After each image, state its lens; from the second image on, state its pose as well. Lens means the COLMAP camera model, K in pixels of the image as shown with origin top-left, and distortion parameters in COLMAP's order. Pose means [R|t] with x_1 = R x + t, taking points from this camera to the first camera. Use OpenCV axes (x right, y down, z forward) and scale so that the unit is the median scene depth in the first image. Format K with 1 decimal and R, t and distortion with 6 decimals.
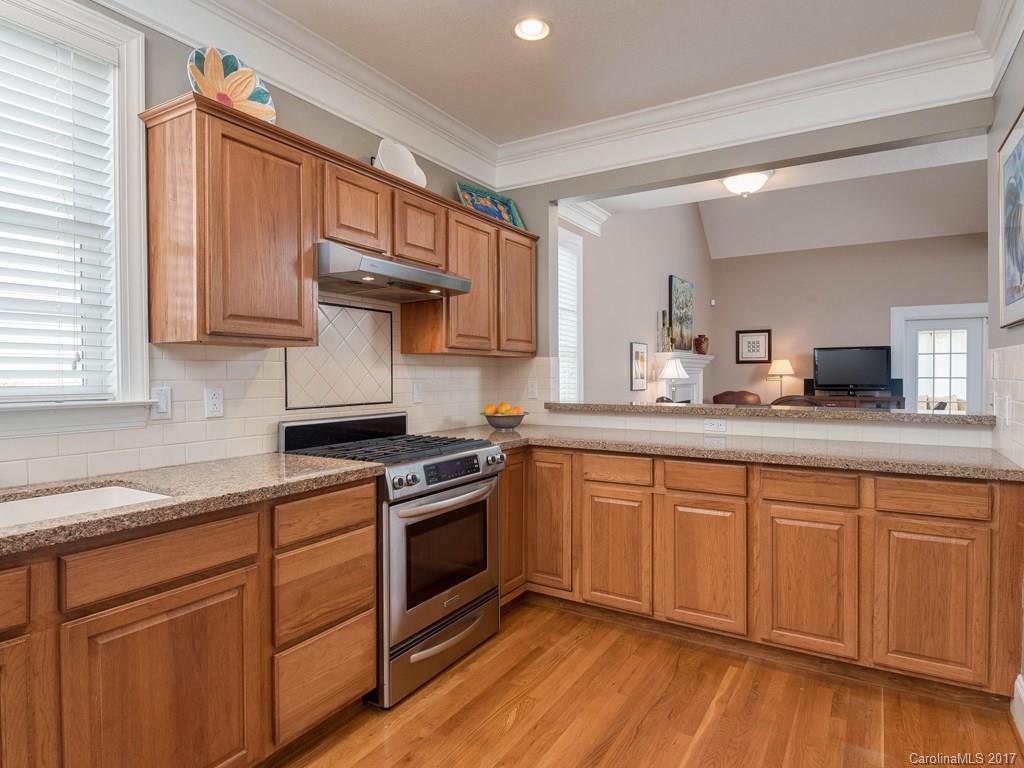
lens RADIAL K [[589.7, 0, 512.0], [0, 589.7, 384.0], [0, 0, 1]] dist [-0.002373, -0.001140]
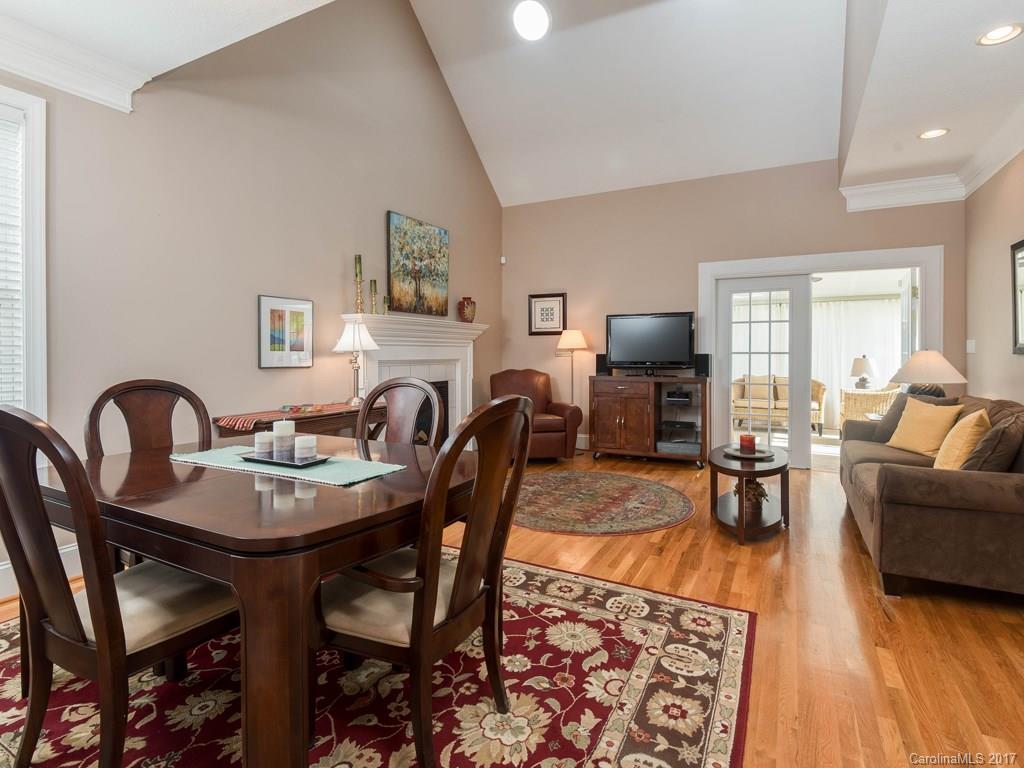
lens RADIAL K [[527.5, 0, 513.7], [0, 527.5, 365.1], [0, 0, 1]] dist [-0.041949, -0.000788]
pose [[0.998040, 0.000166, 0.062574, 1.326517], [-0.000232, 0.999999, 0.001032, 0.020017], [-0.062574, -0.001045, 0.998040, 1.195175]]
